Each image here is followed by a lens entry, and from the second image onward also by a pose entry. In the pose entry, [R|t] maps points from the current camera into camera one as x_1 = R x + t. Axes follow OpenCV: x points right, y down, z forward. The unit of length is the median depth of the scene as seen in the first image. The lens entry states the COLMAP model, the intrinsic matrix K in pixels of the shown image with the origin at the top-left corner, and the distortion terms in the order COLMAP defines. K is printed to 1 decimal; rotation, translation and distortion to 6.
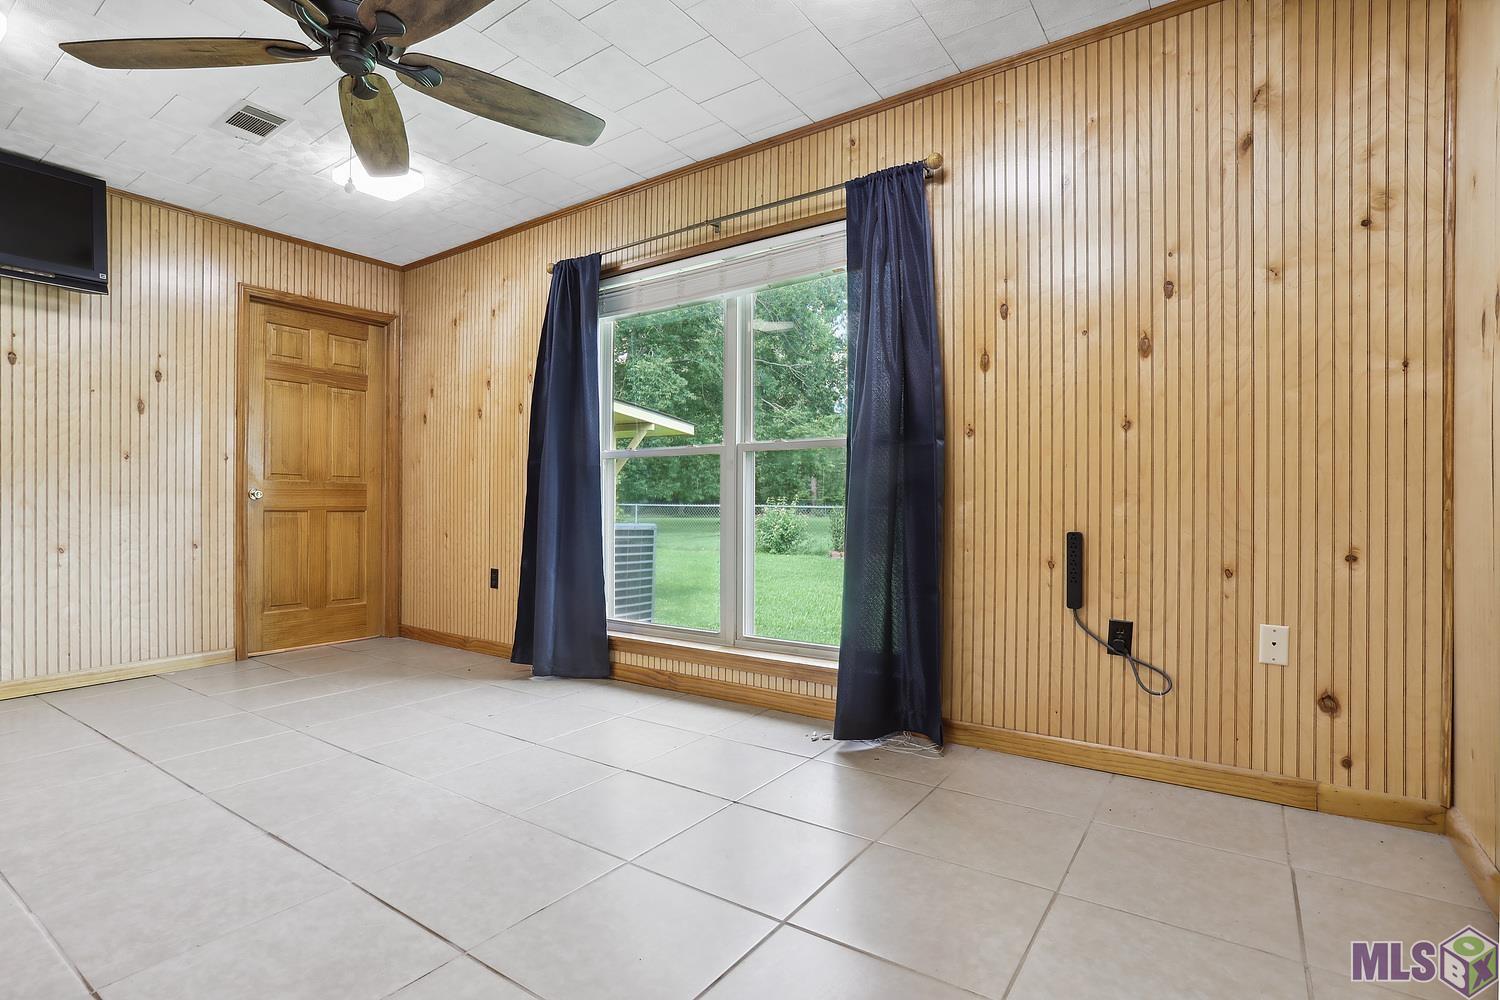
lens RADIAL K [[727.1, 0, 747.5], [0, 727.1, 495.8], [0, 0, 1]] dist [-0.054753, 0.029545]
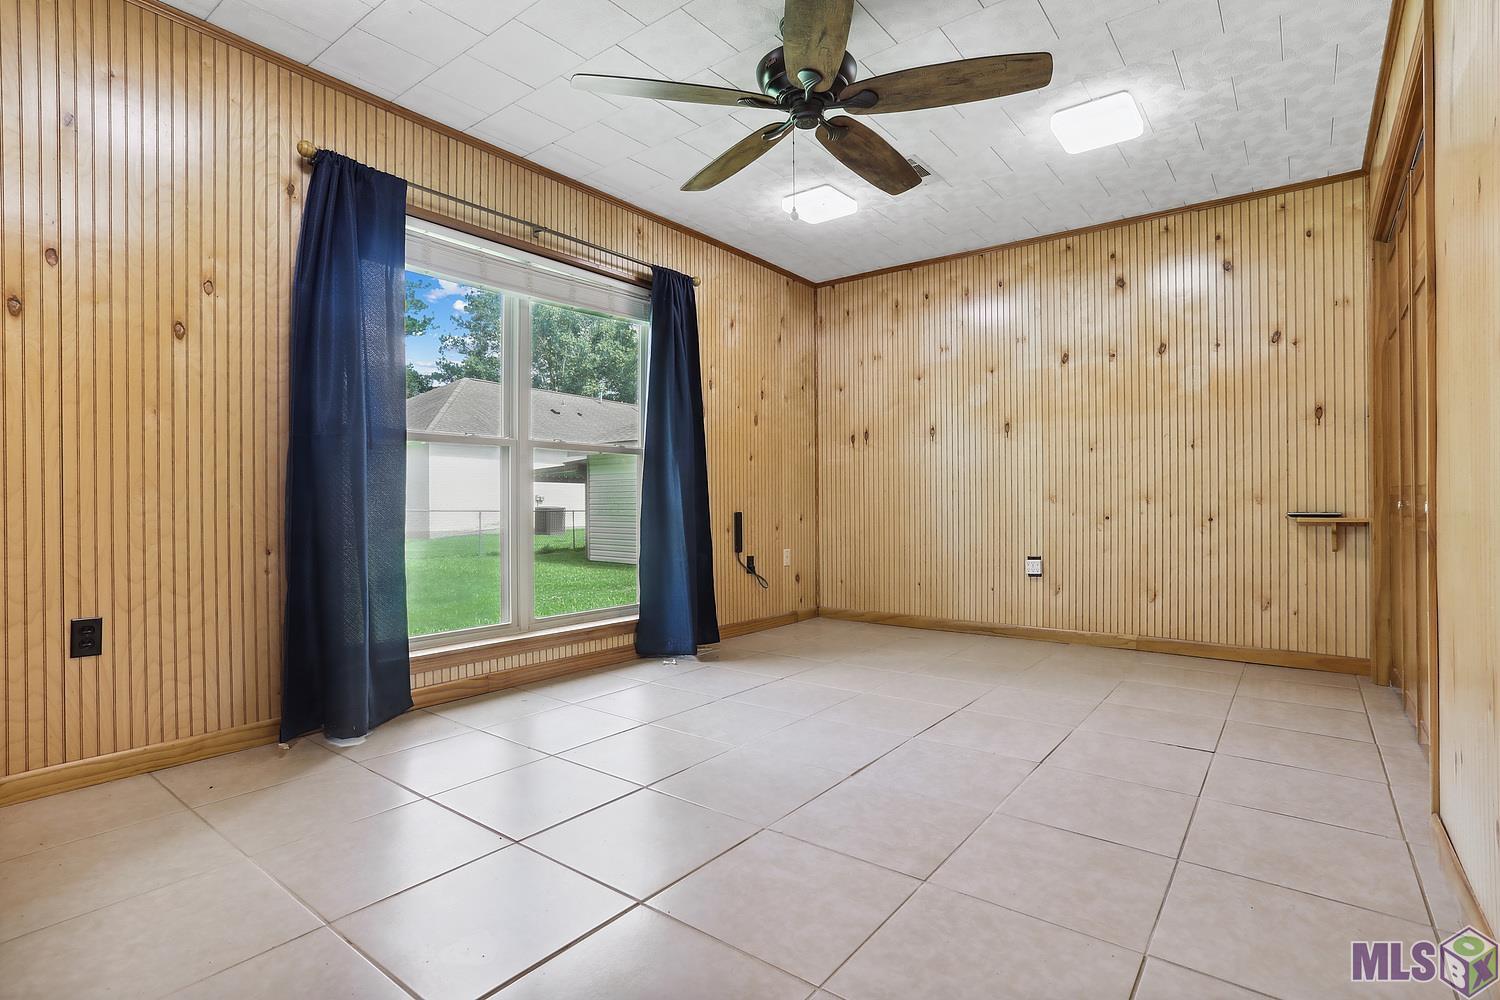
lens RADIAL K [[727.1, 0, 747.5], [0, 727.1, 495.8], [0, 0, 1]] dist [-0.054753, 0.029545]
pose [[0.064026, 0.002858, 0.997944, -1.436506], [-0.013029, 0.999913, -0.002028, 0.010488], [-0.997863, -0.012872, 0.064058, 0.839572]]
